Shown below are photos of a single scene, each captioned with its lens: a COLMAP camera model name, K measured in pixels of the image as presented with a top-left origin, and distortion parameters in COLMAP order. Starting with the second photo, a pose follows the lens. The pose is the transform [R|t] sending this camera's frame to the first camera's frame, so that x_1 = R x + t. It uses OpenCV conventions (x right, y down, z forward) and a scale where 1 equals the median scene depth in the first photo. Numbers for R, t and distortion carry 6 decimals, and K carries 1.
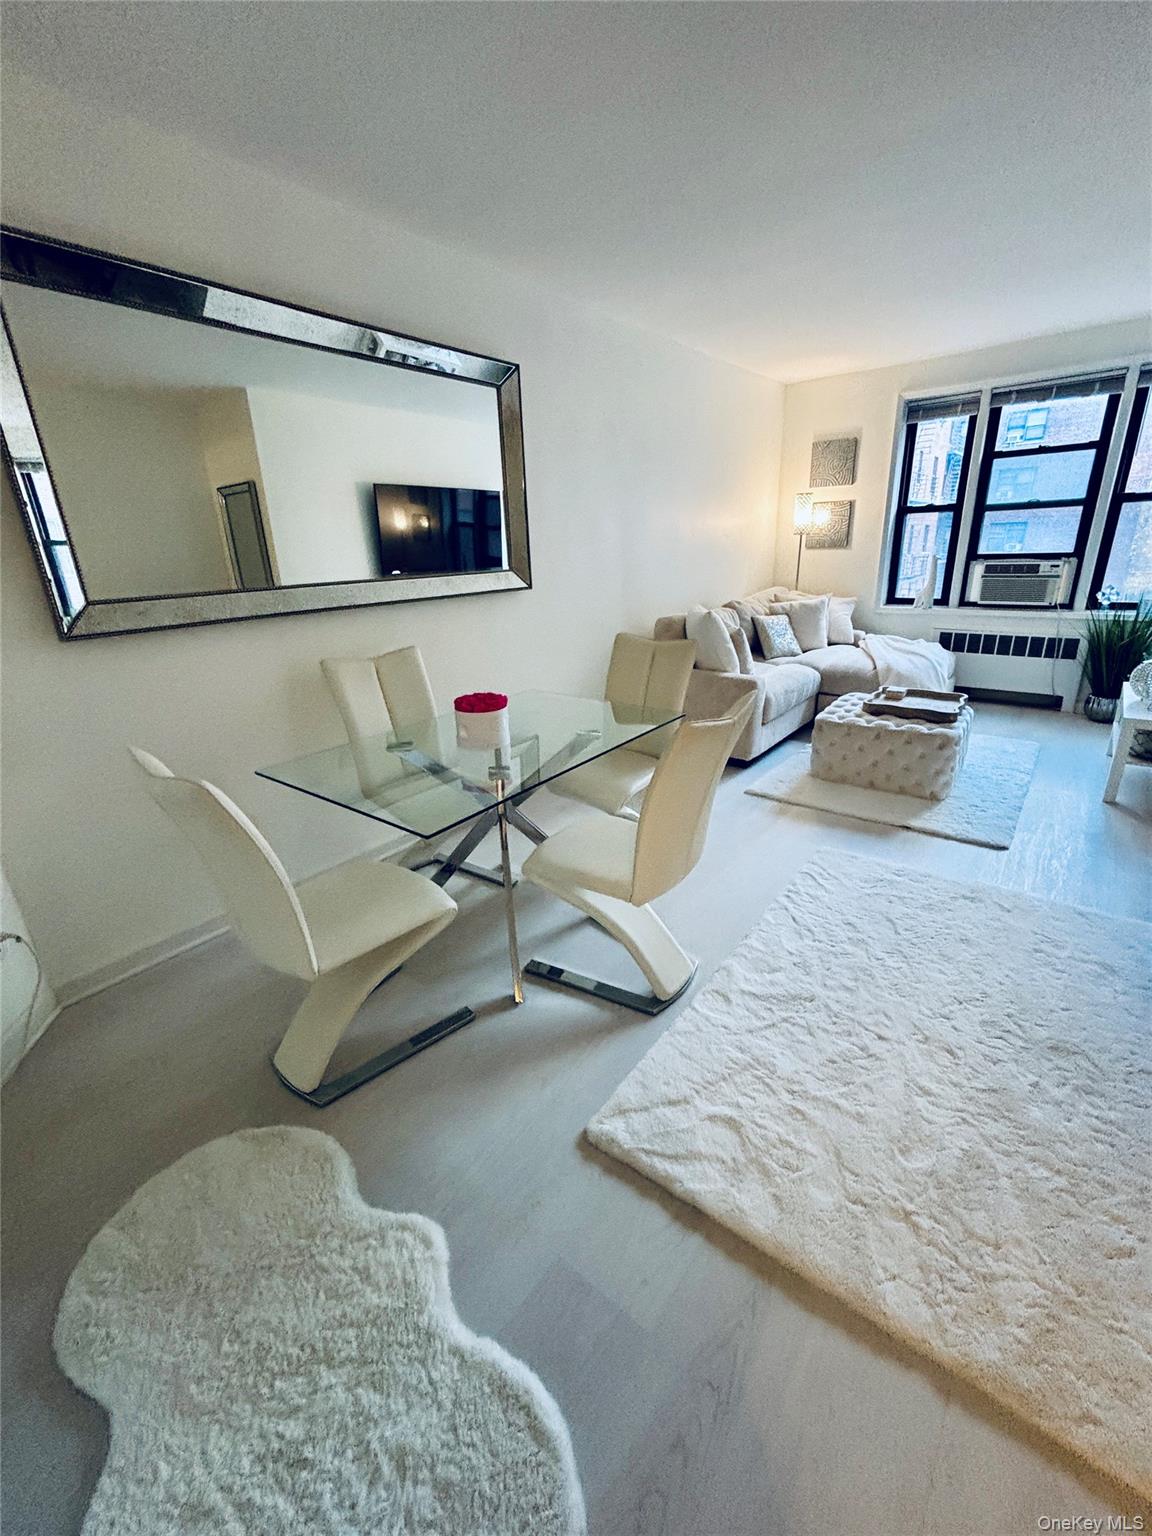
lens RADIAL K [[621.9, 0, 587.6], [0, 621.9, 767.3], [0, 0, 1]] dist [0.001010, -0.000384]
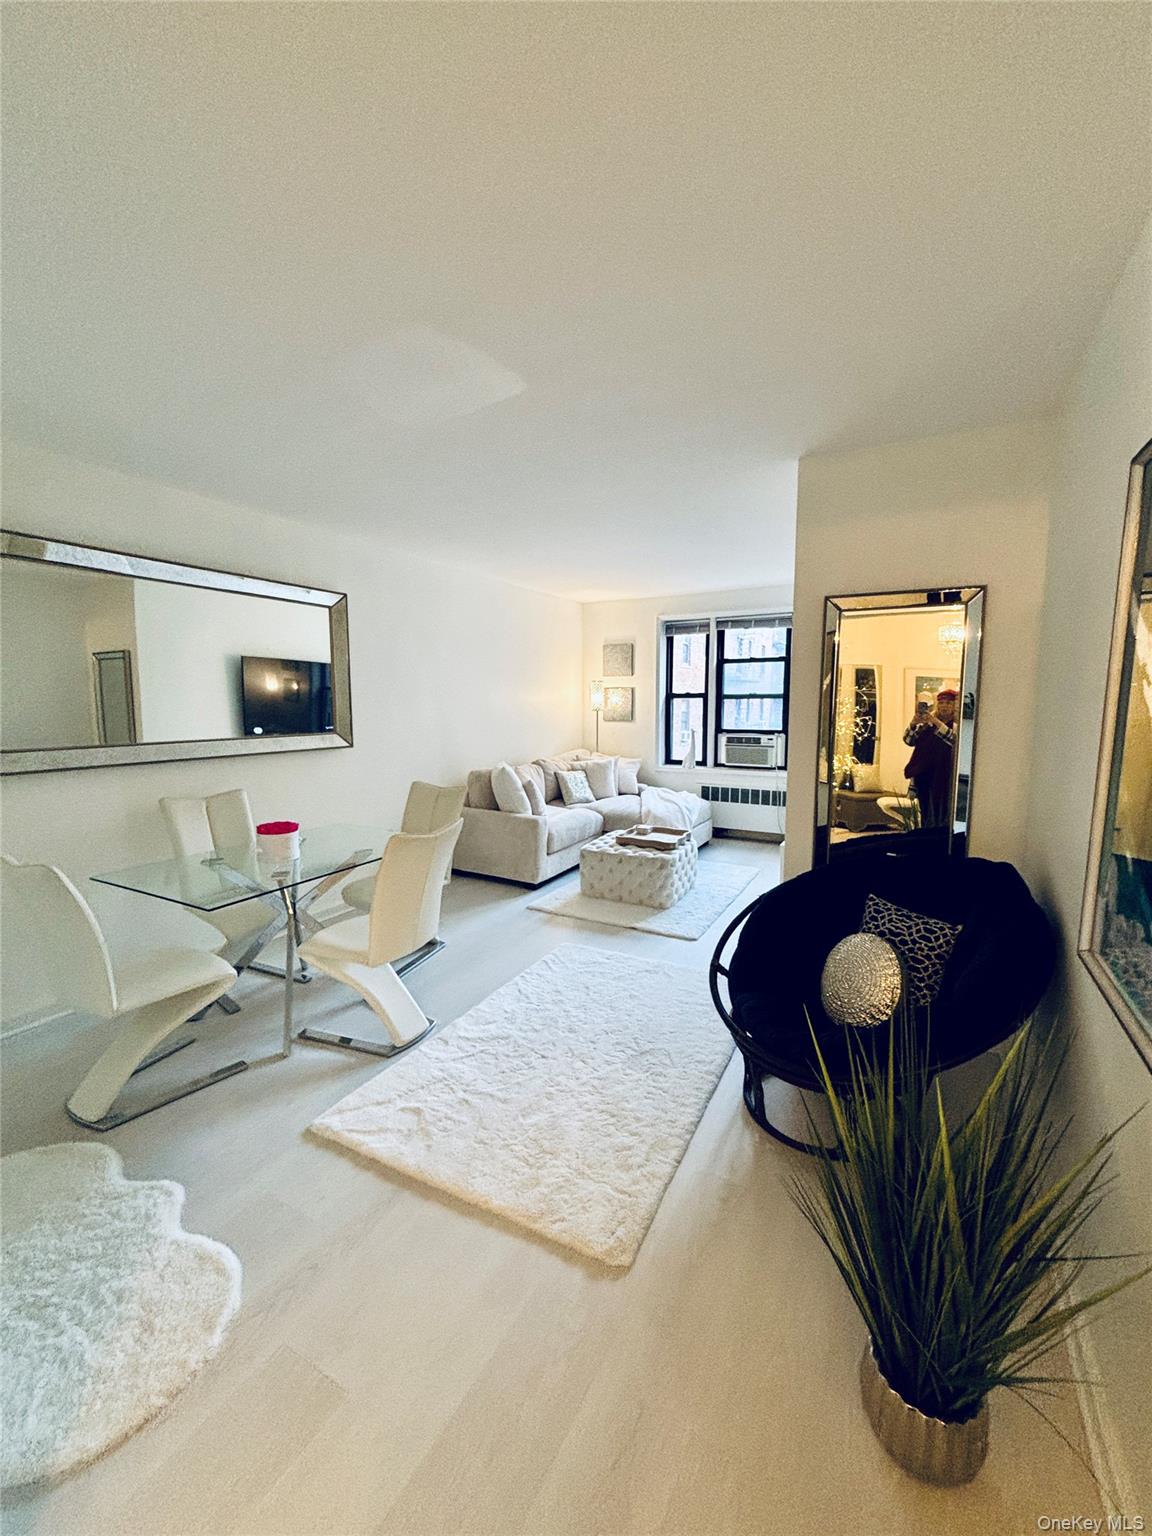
lens RADIAL K [[621.9, 0, 584.7], [0, 621.9, 774.7], [0, 0, 1]] dist [0.001010, -0.000384]
pose [[0.986361, 0.016186, 0.163800, 0.126582], [0.021855, 0.973463, -0.227797, 0.052606], [-0.163140, 0.228270, 0.959832, -0.221213]]
